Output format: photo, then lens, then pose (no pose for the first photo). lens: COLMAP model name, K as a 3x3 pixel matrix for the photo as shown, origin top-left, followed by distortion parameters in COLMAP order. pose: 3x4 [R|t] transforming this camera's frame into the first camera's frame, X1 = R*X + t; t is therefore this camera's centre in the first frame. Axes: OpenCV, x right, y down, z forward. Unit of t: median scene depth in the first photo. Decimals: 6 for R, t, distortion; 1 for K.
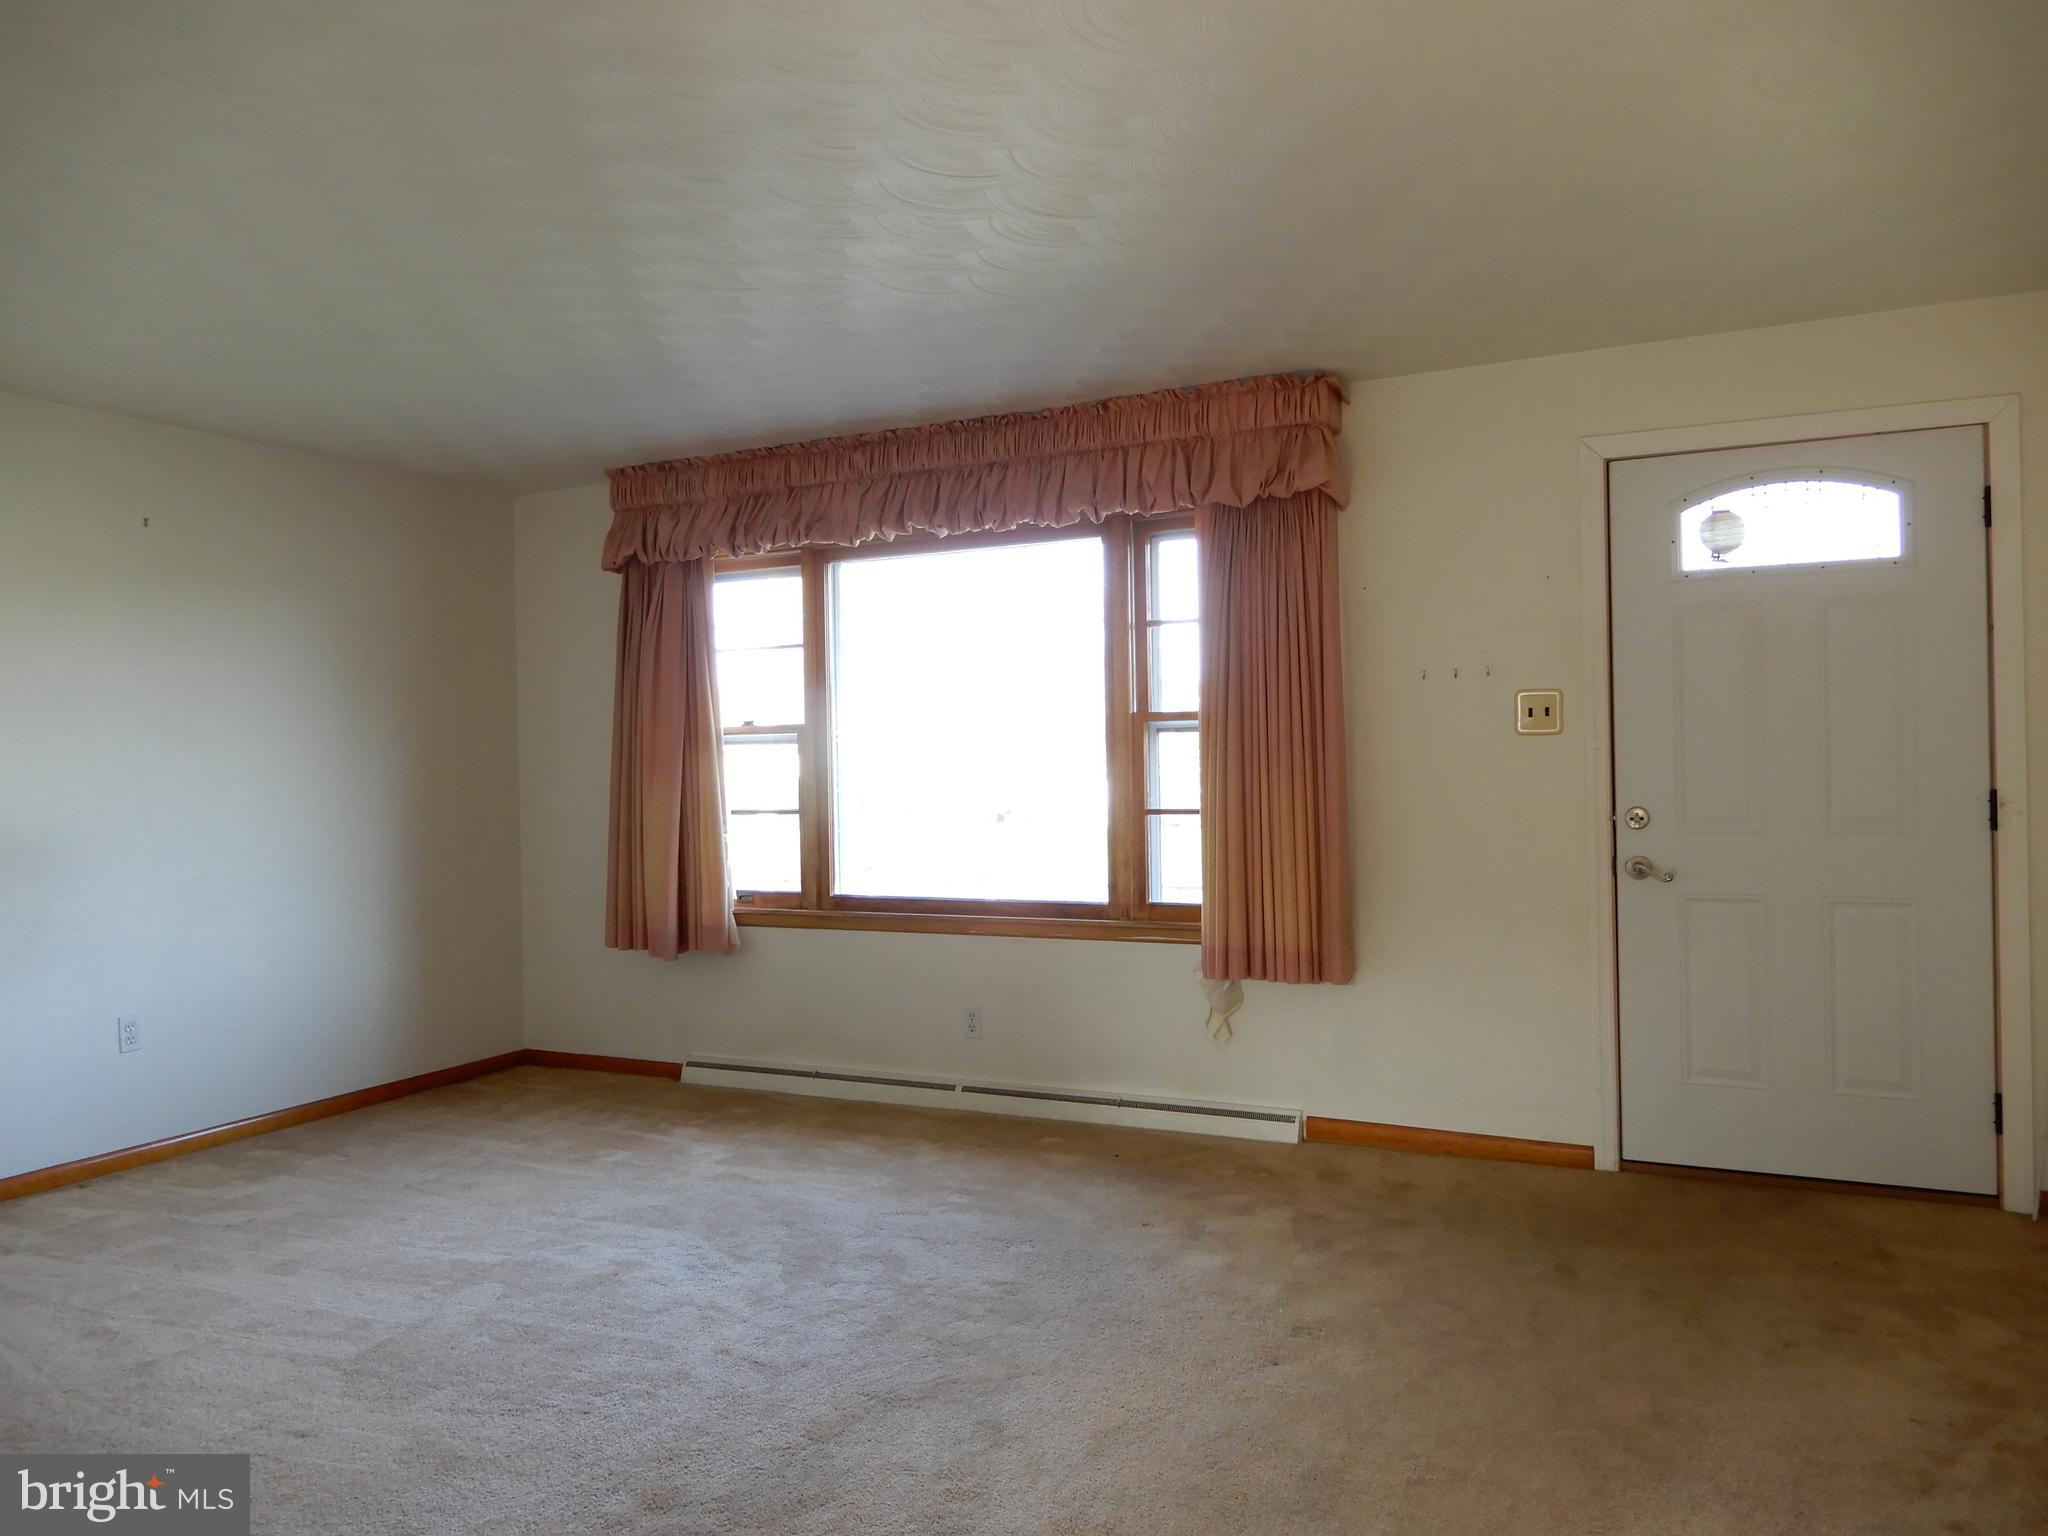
lens RADIAL K [[1457.4, 0, 1028.6], [0, 1457.4, 763.7], [0, 0, 1]] dist [0.004890, -0.002841]
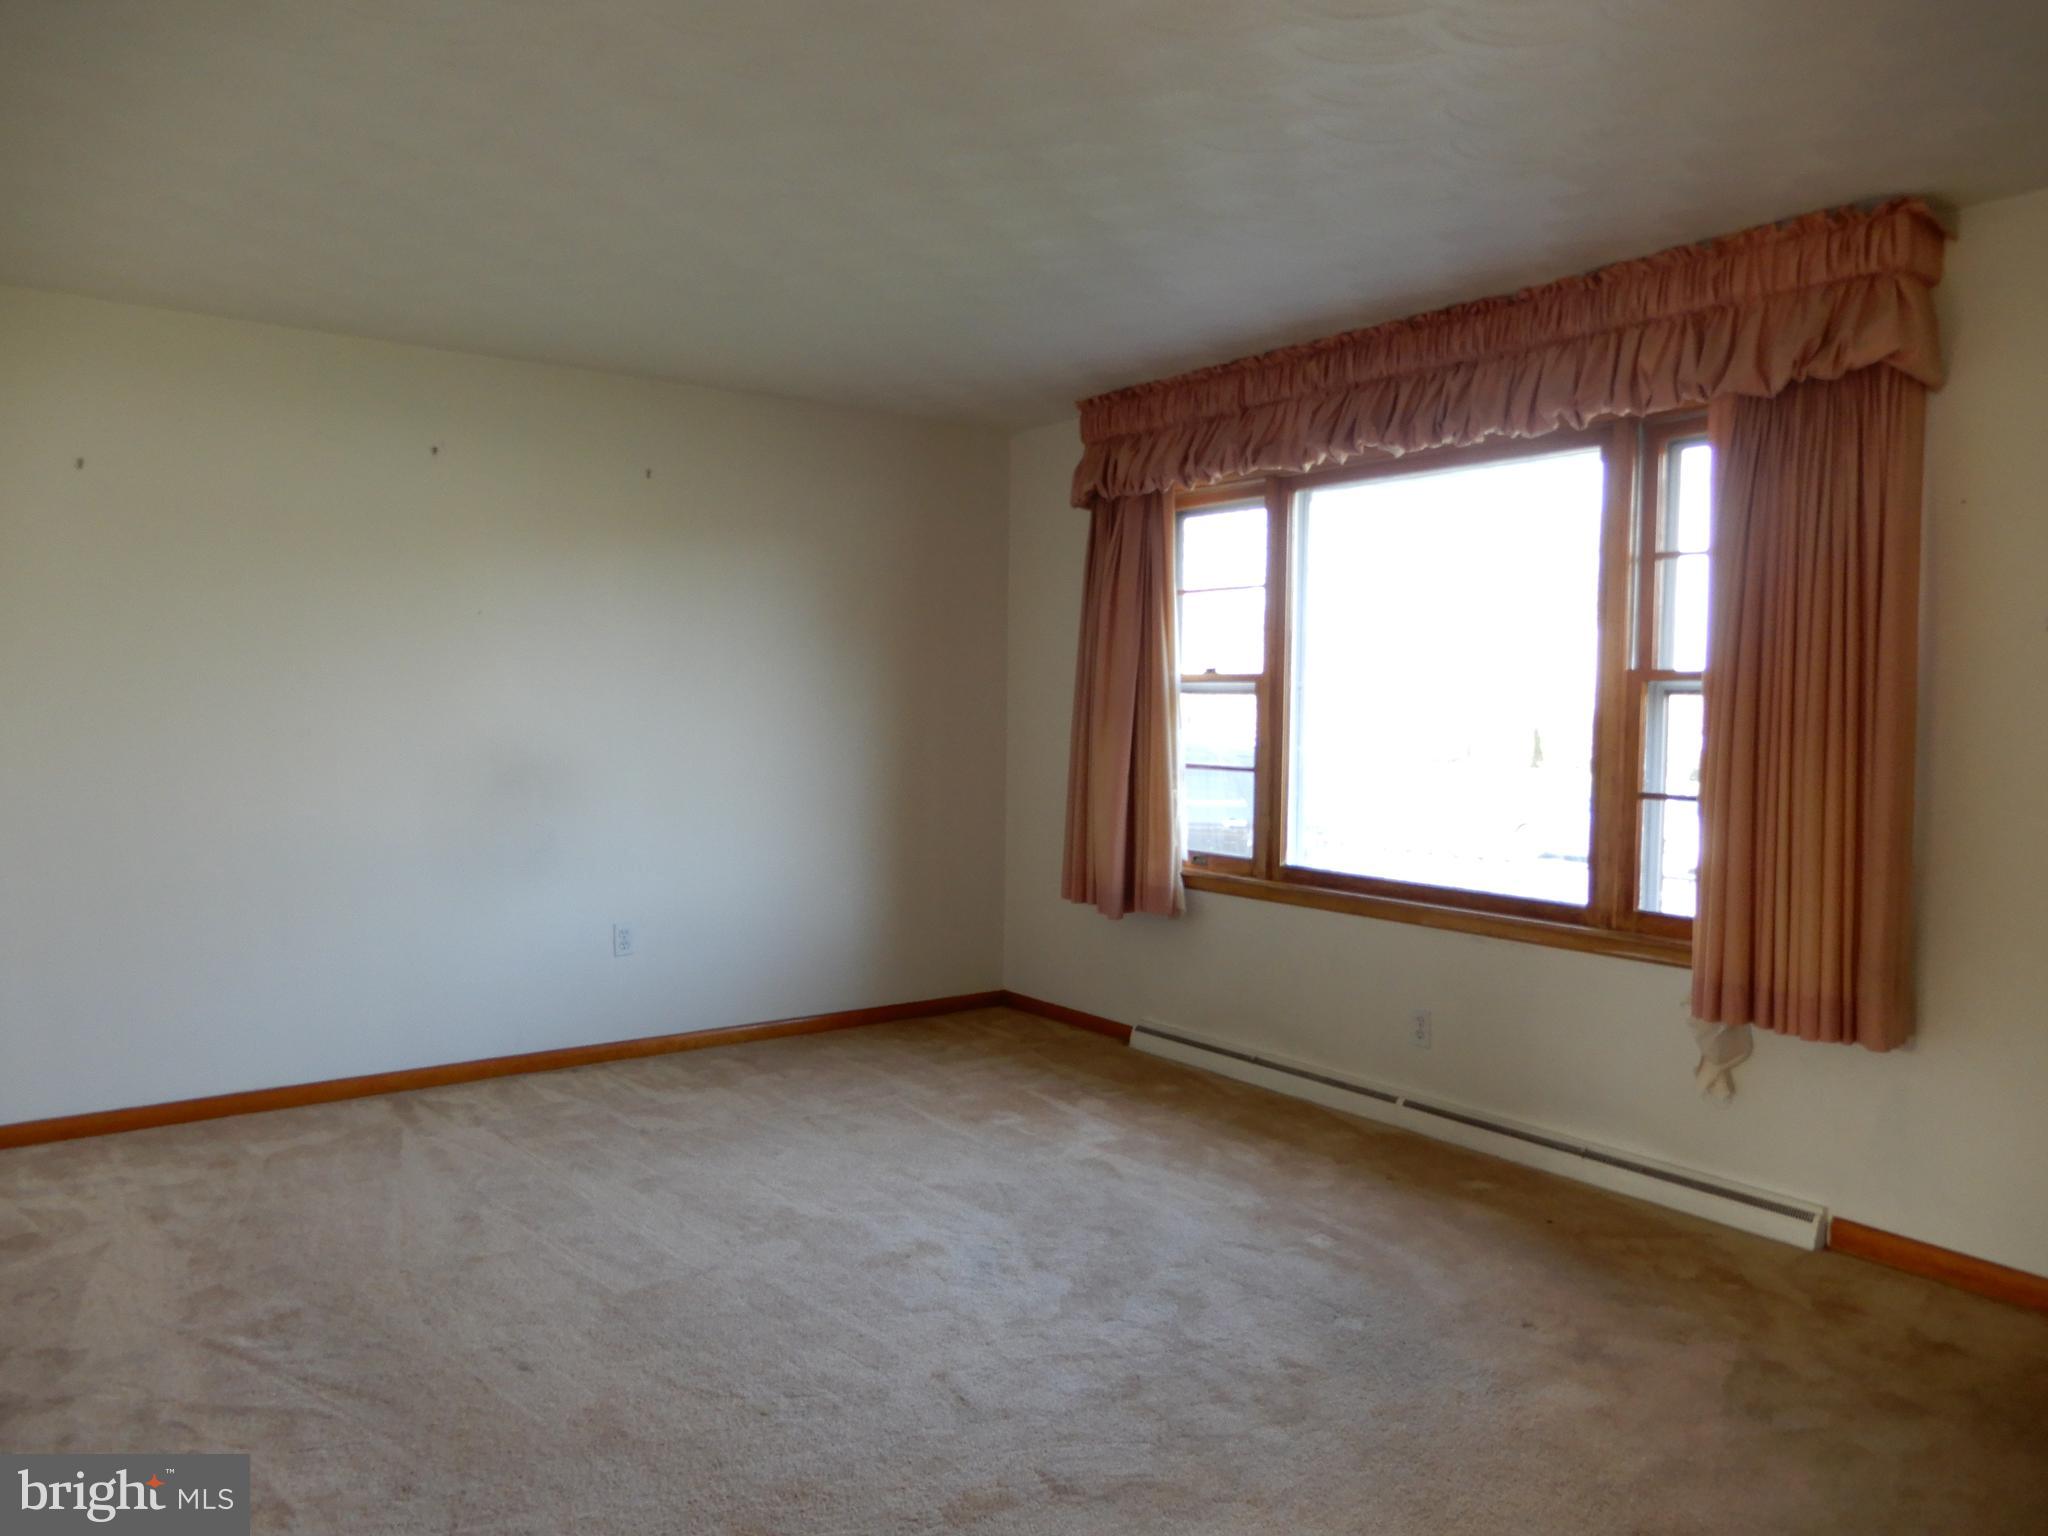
lens RADIAL K [[1457.4, 0, 1021.5], [0, 1457.4, 765.1], [0, 0, 1]] dist [0.004890, -0.002841]
pose [[0.892268, 0.051602, -0.448548, 0.143764], [-0.032796, 0.998231, 0.049601, -0.012291], [0.450314, -0.029547, 0.892381, 0.152900]]
